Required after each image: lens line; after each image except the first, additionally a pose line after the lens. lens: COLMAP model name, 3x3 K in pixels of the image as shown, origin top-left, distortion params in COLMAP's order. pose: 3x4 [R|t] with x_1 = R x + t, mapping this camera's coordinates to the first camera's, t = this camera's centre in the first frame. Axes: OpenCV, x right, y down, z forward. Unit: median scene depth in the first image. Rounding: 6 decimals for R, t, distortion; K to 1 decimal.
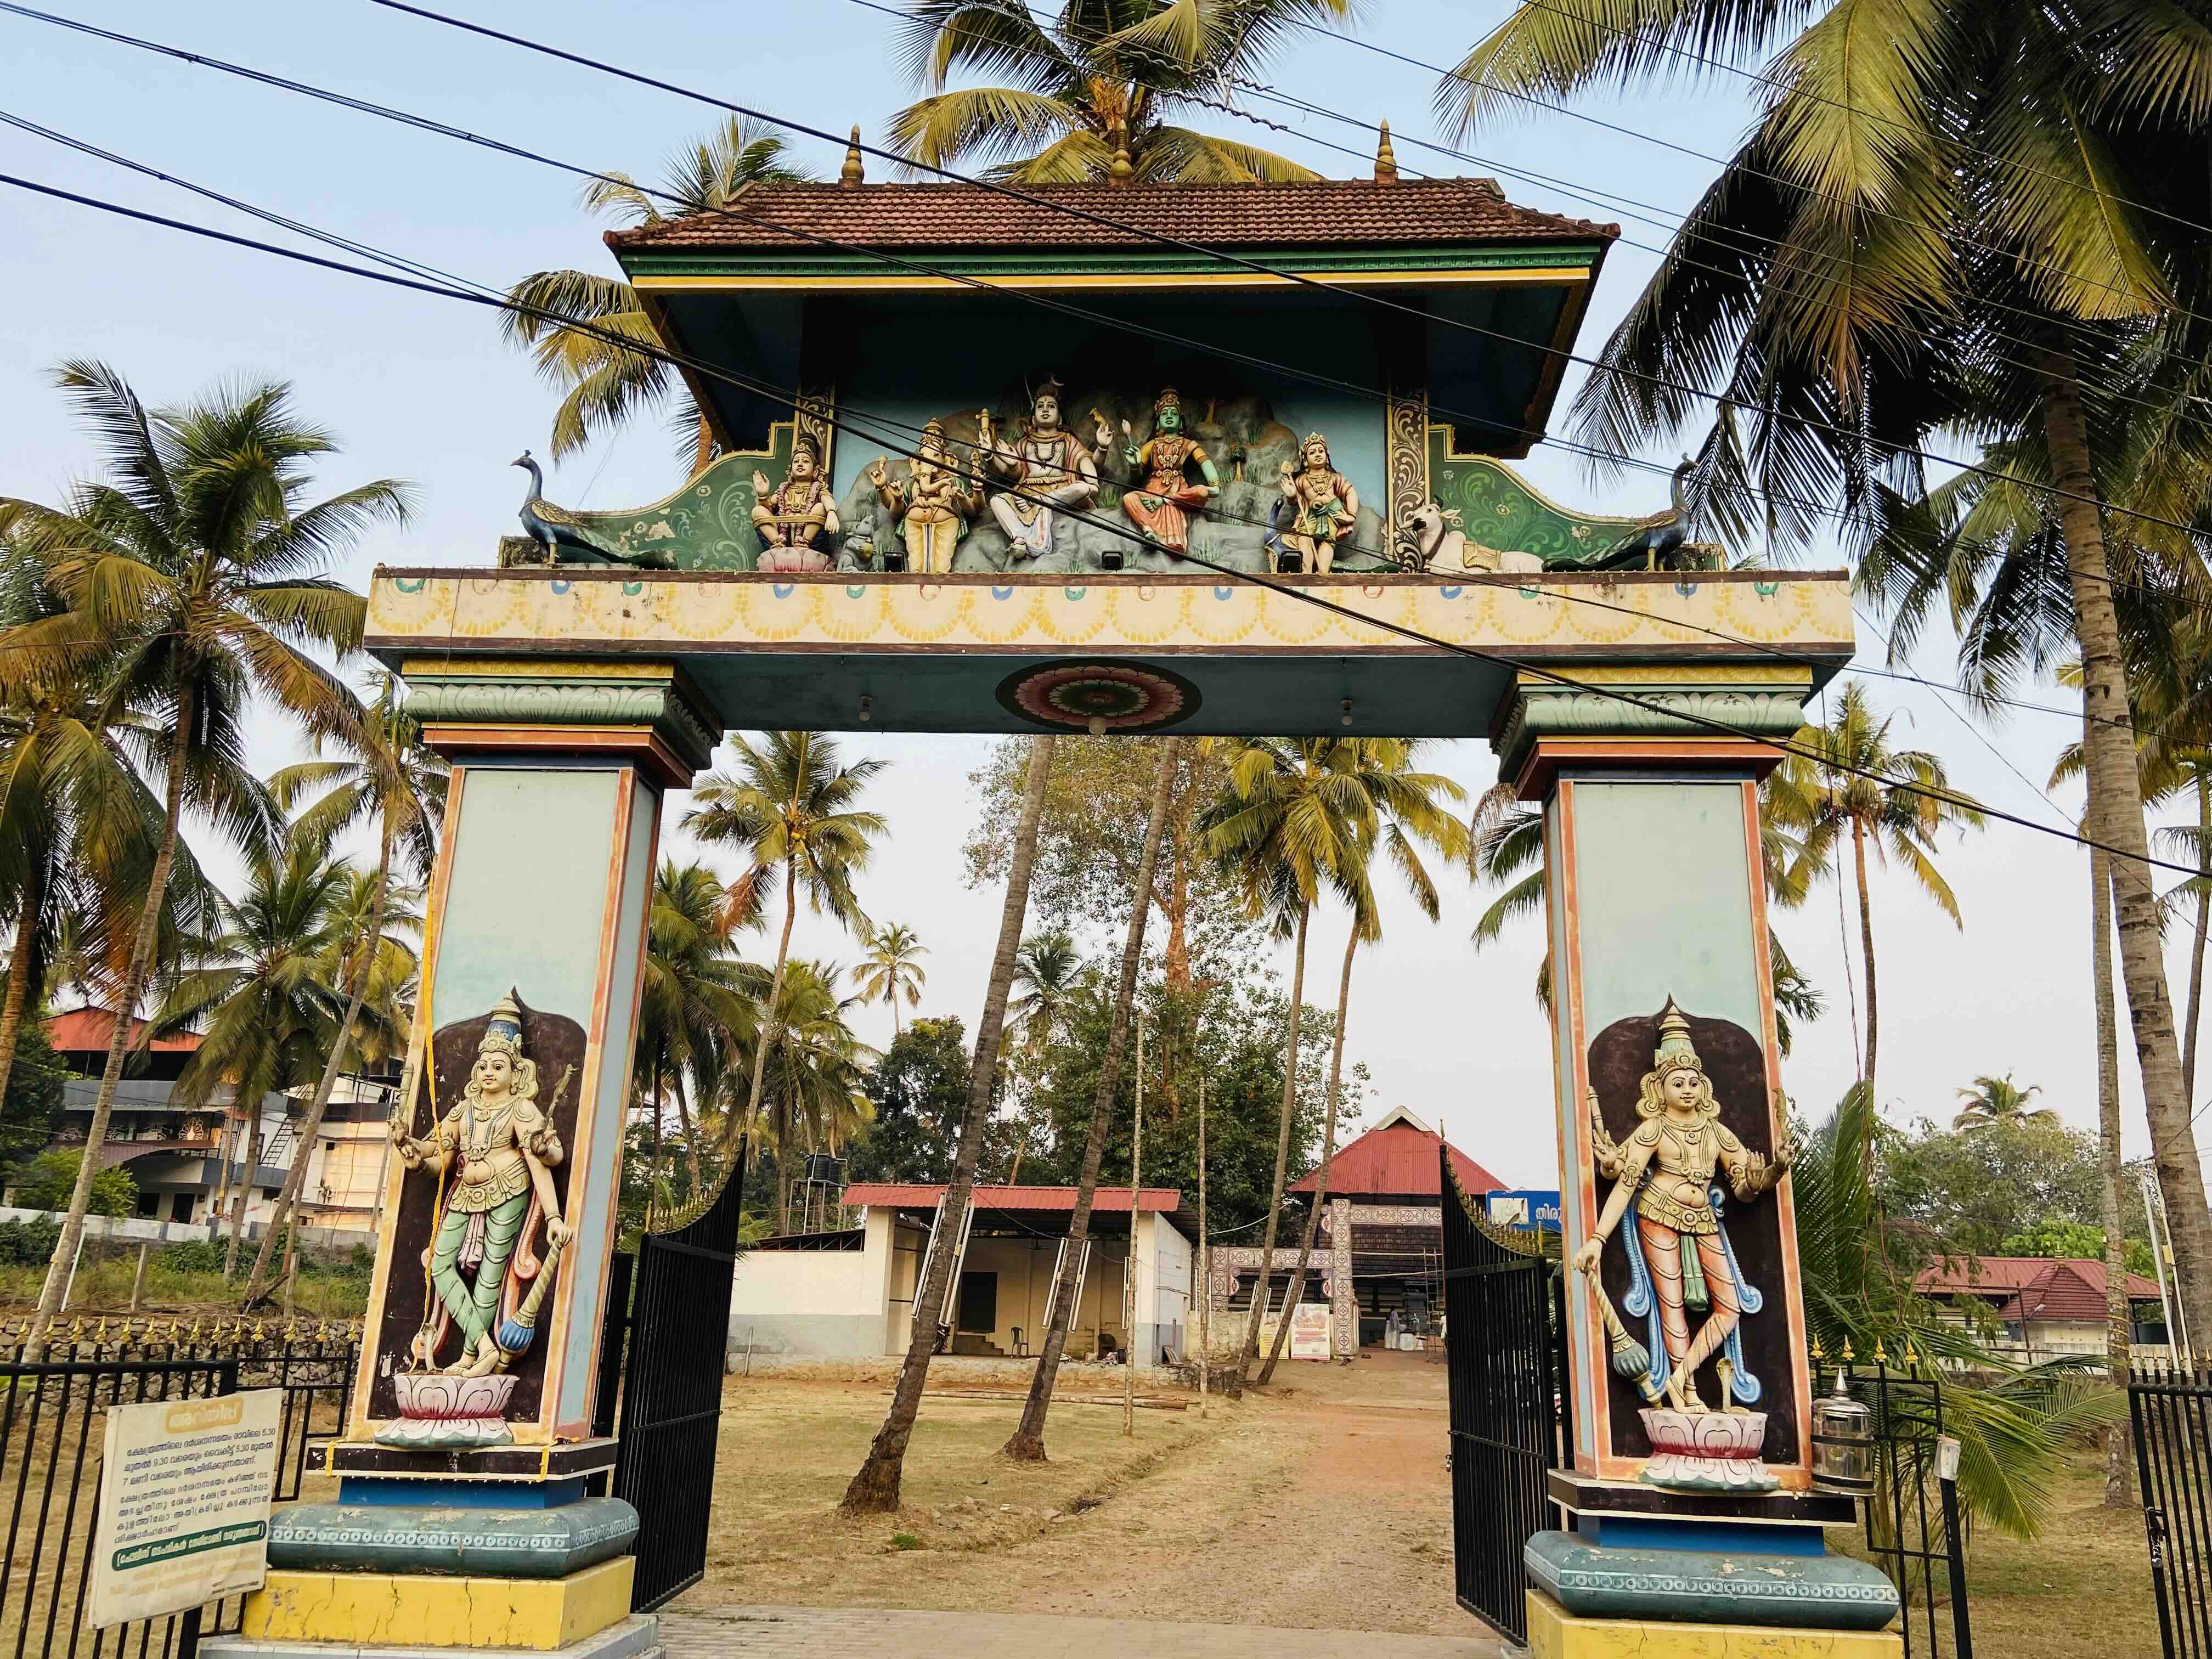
lens RADIAL K [[1688.8, 0, 1117.3], [0, 1688.8, 840.6], [0, 0, 1]] dist [0.125273, -0.154108]
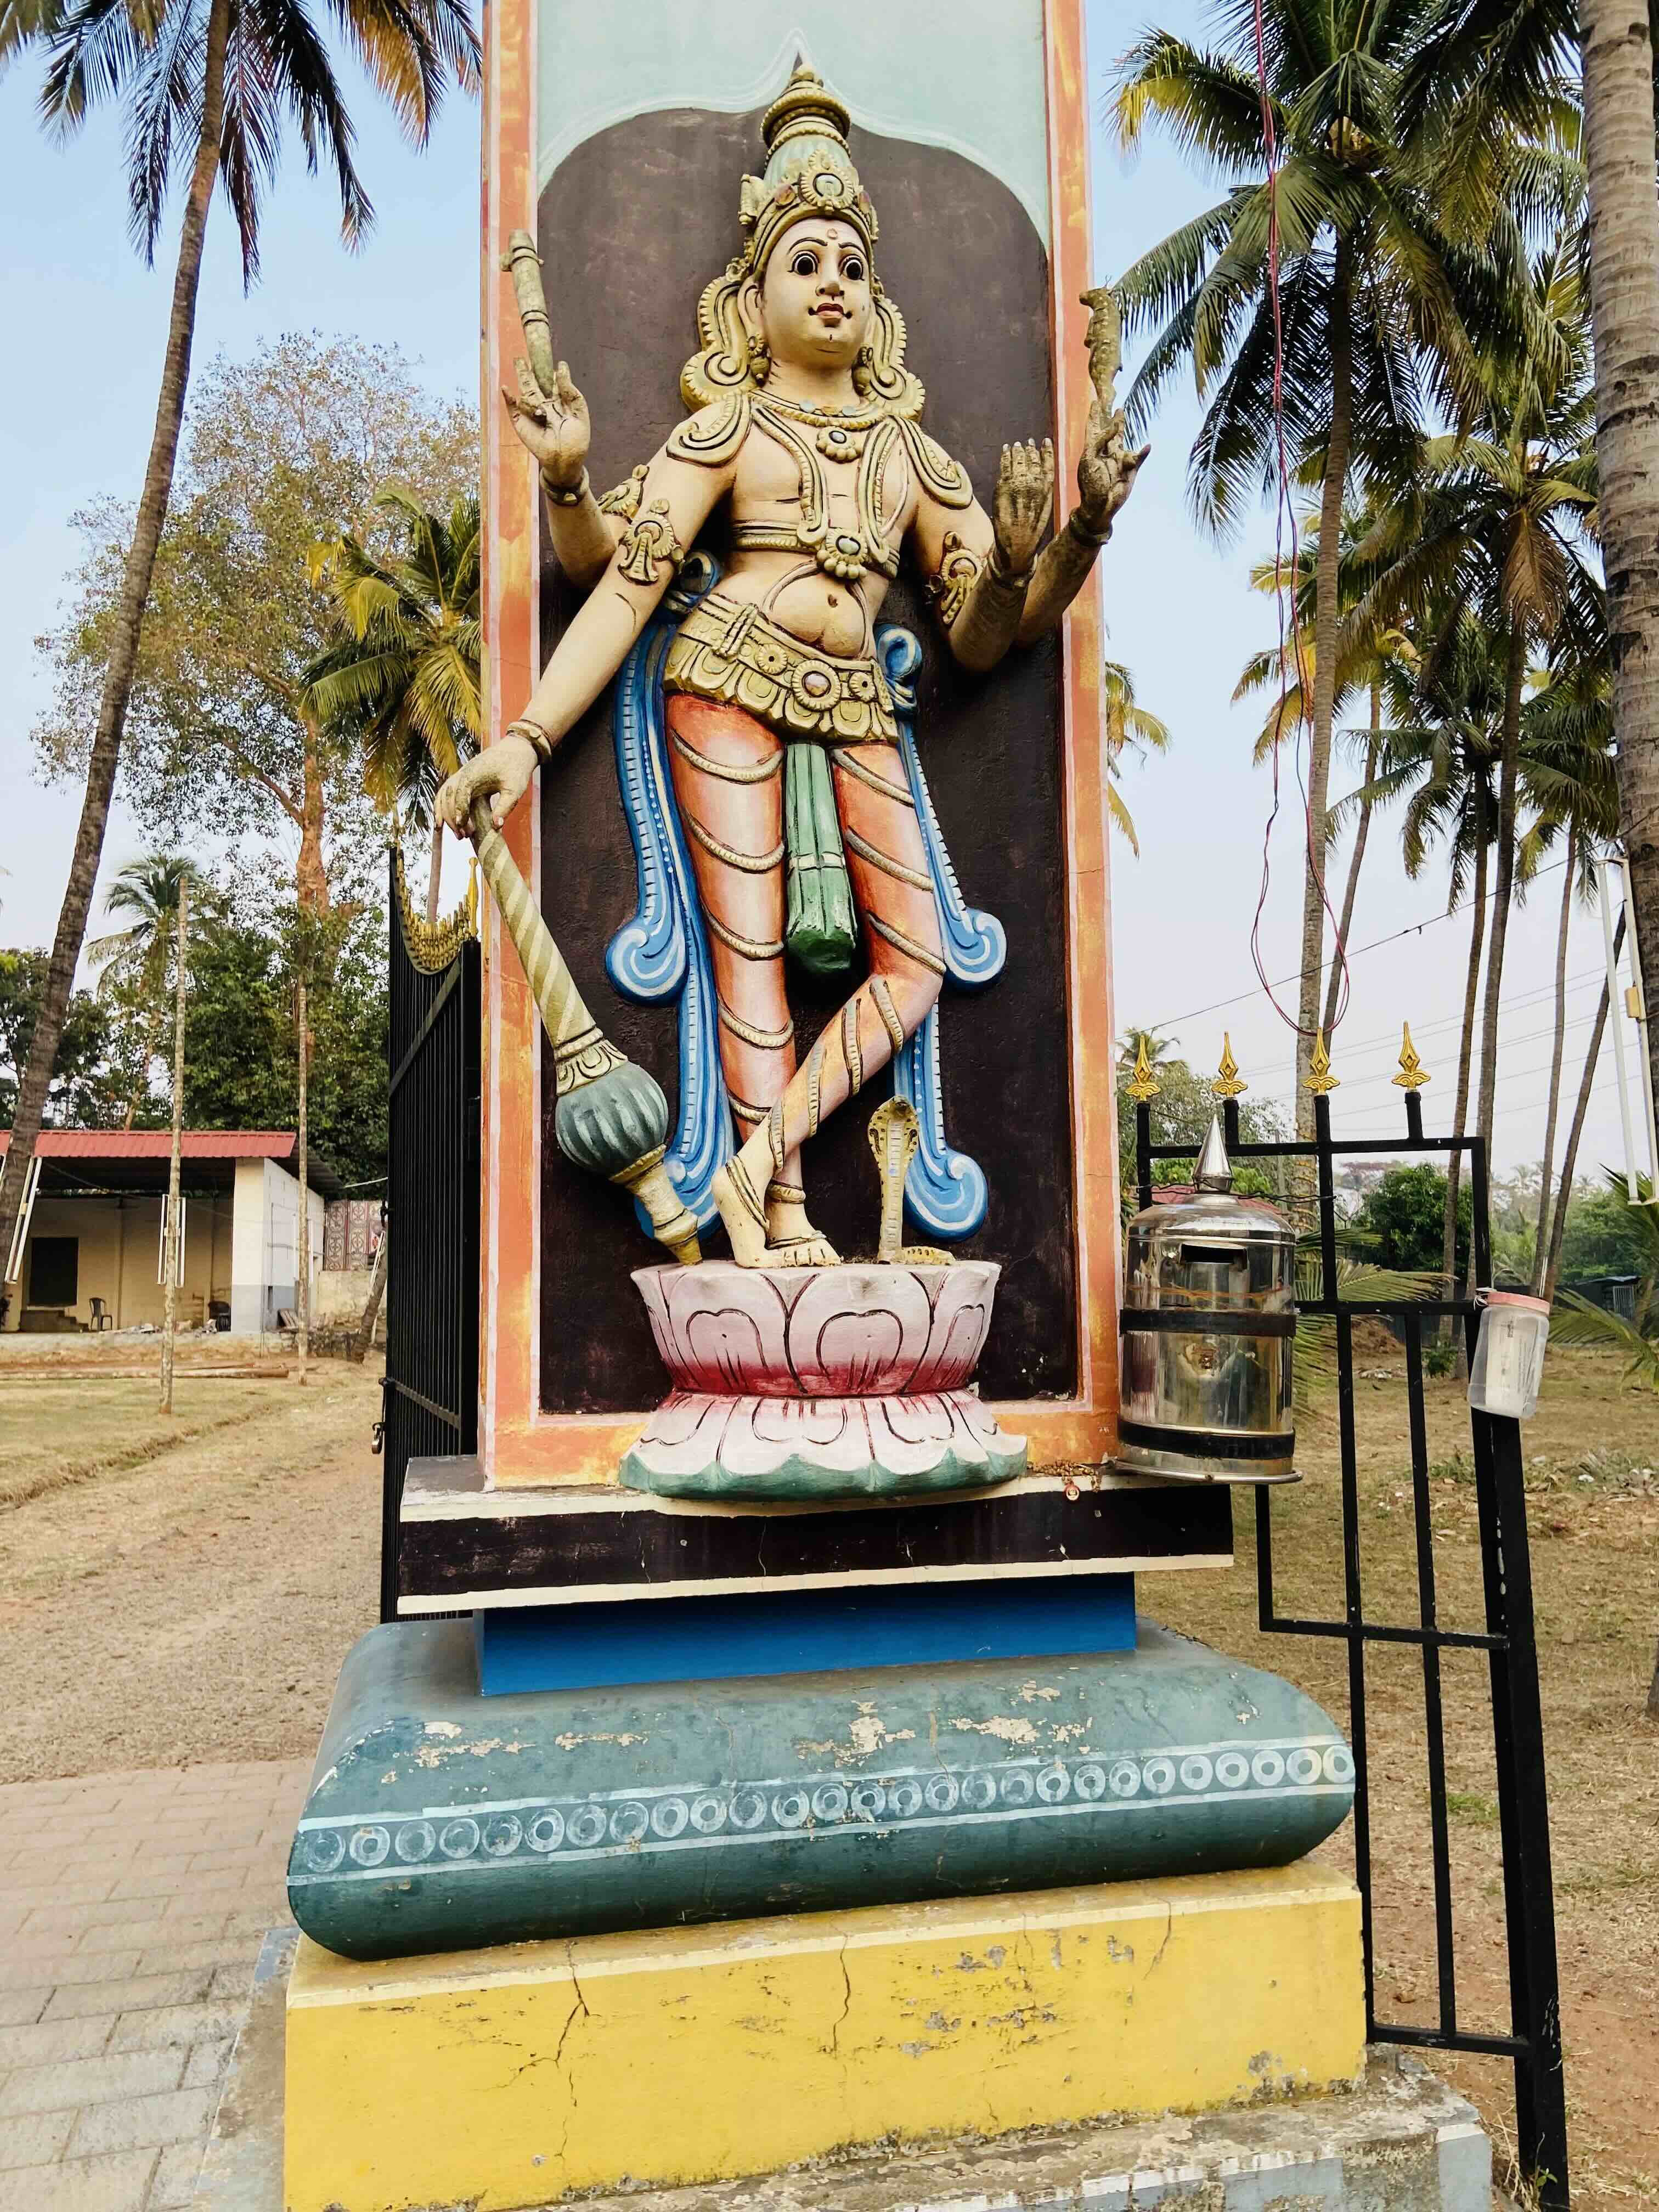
lens RADIAL K [[1688.8, 0, 854.8], [0, 1688.8, 1129.2], [0, 0, 1]] dist [0.125273, -0.154108]
pose [[0.952248, -0.011843, 0.305095, 0.208933], [-0.043959, 0.983519, 0.175380, 0.210111], [-0.302144, -0.180417, 0.936034, 0.591190]]
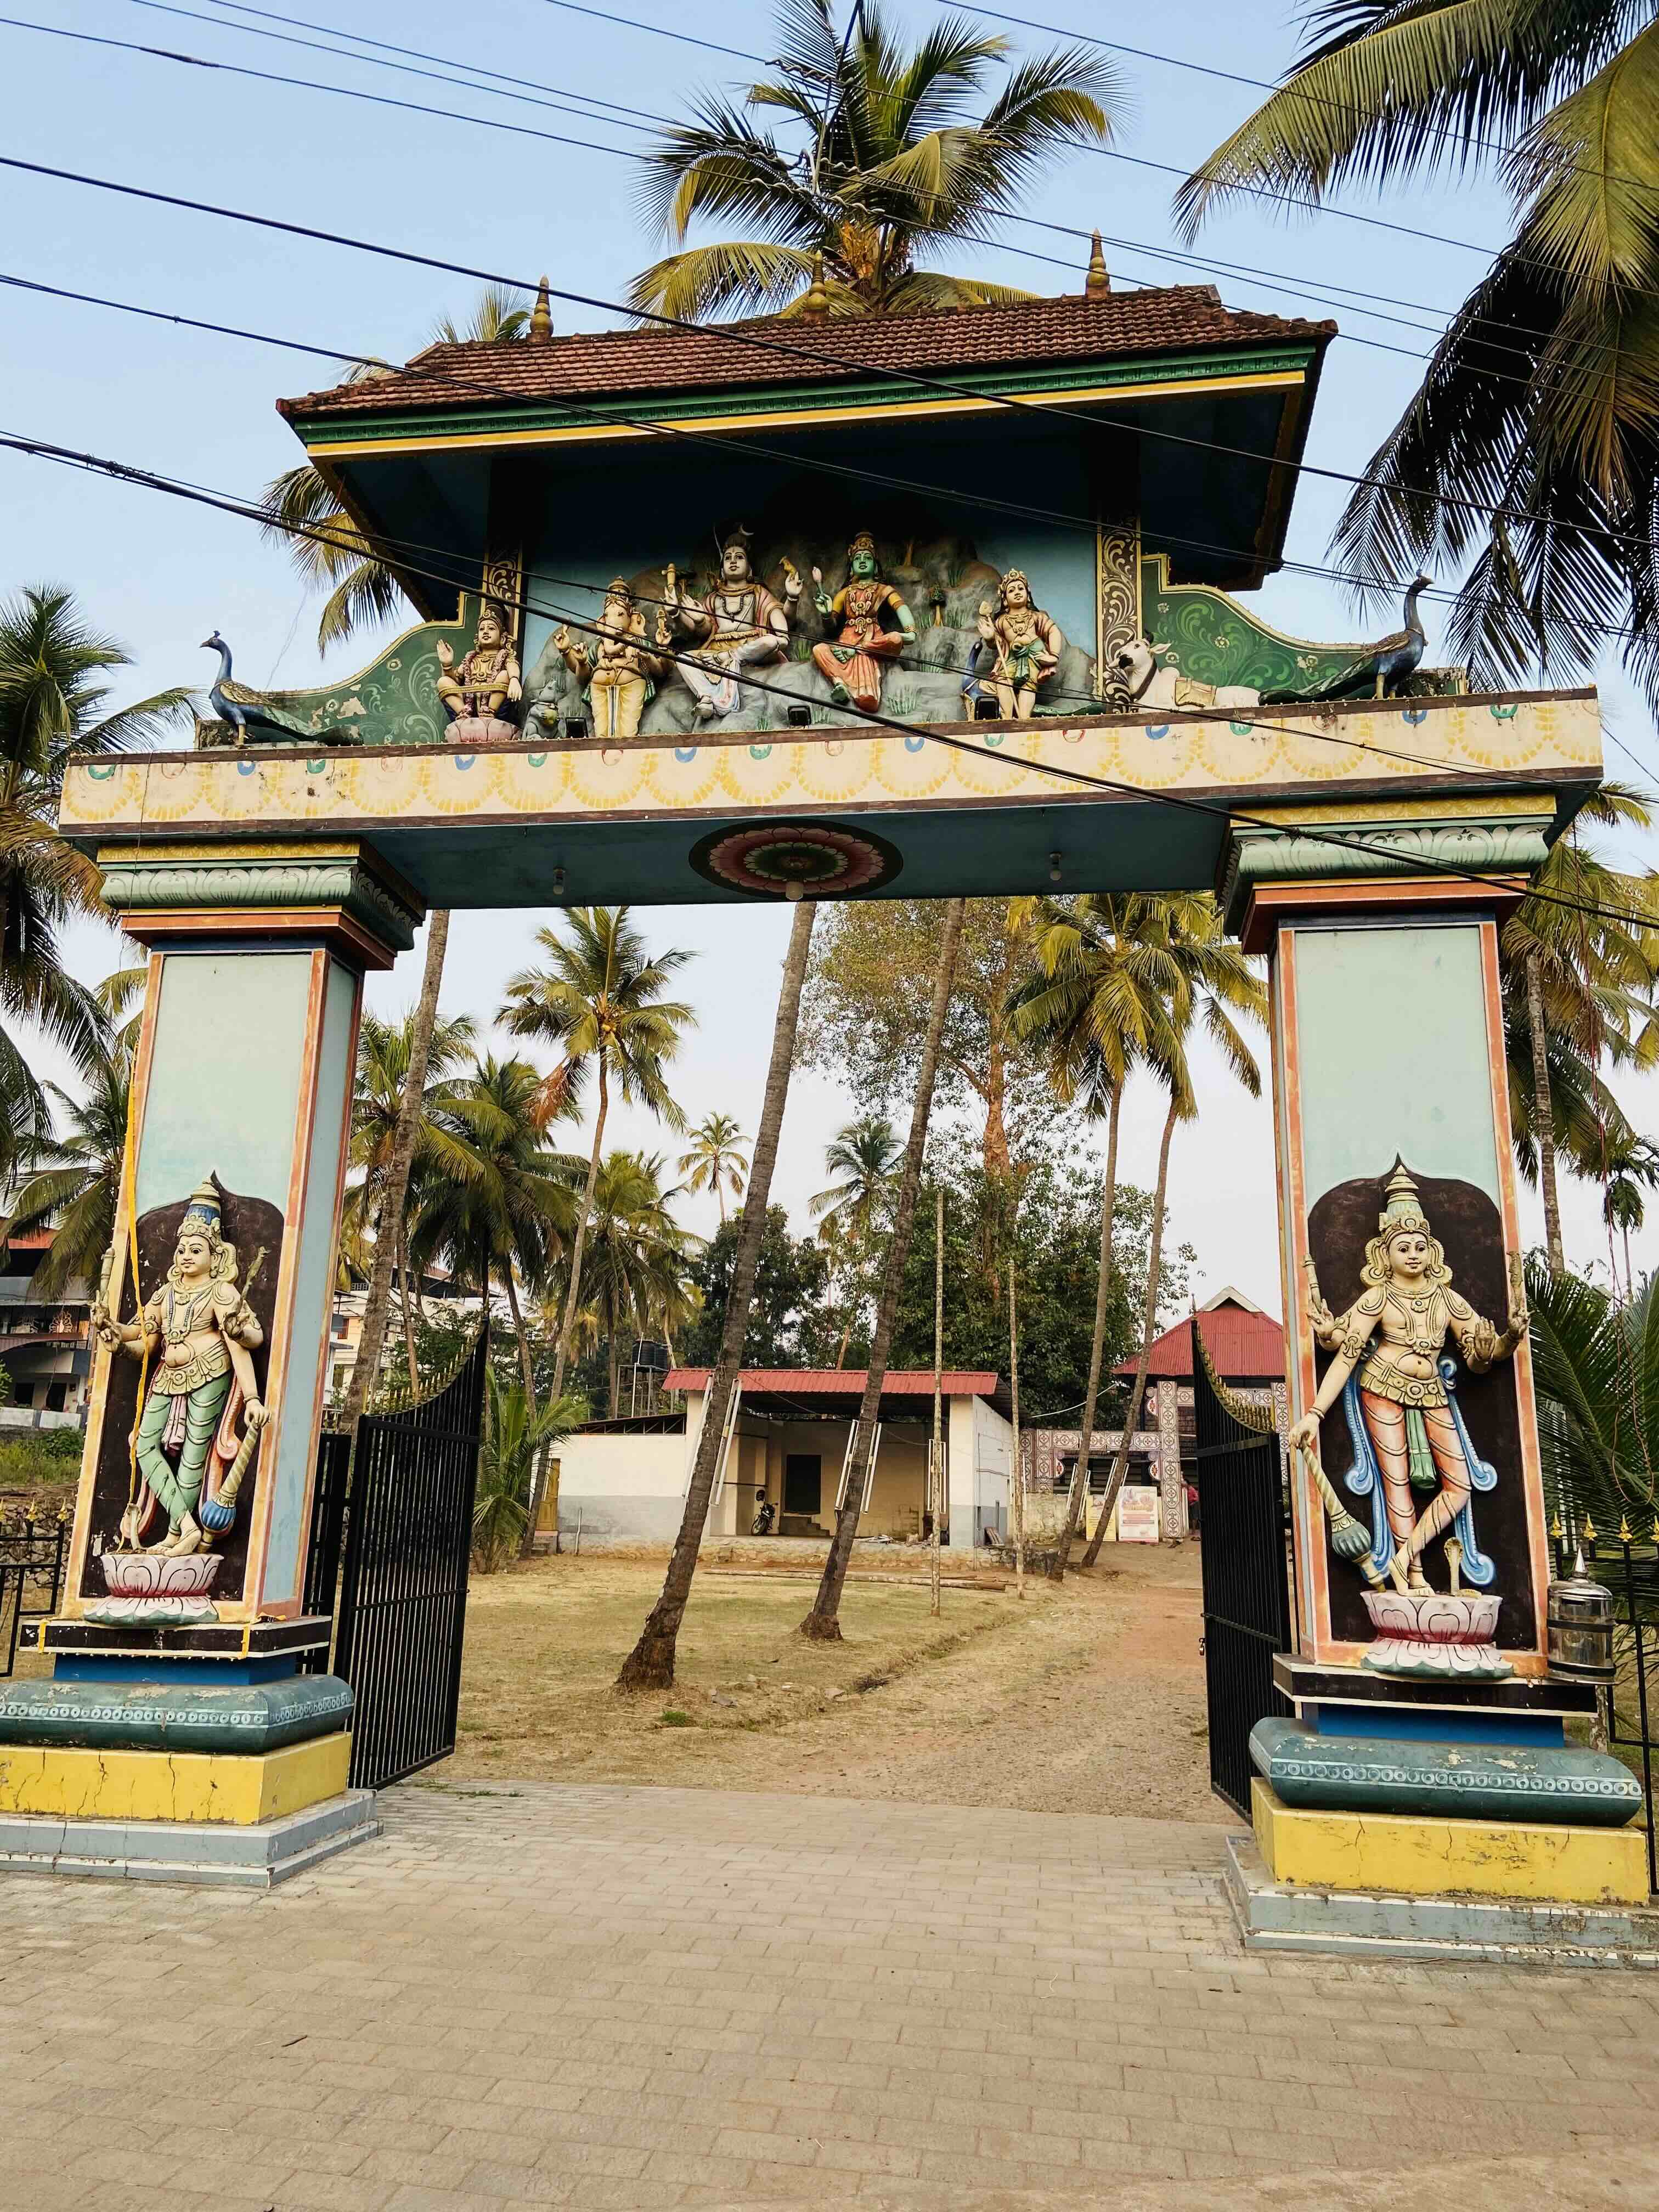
lens RADIAL K [[1688.8, 0, 793.2], [0, 1688.8, 1089.8], [0, 0, 1]] dist [0.125273, -0.154108]
pose [[0.995286, -0.024776, -0.093760, 0.074916], [0.028135, 0.999002, 0.034676, 0.011894], [0.092808, -0.037151, 0.994991, 0.036389]]
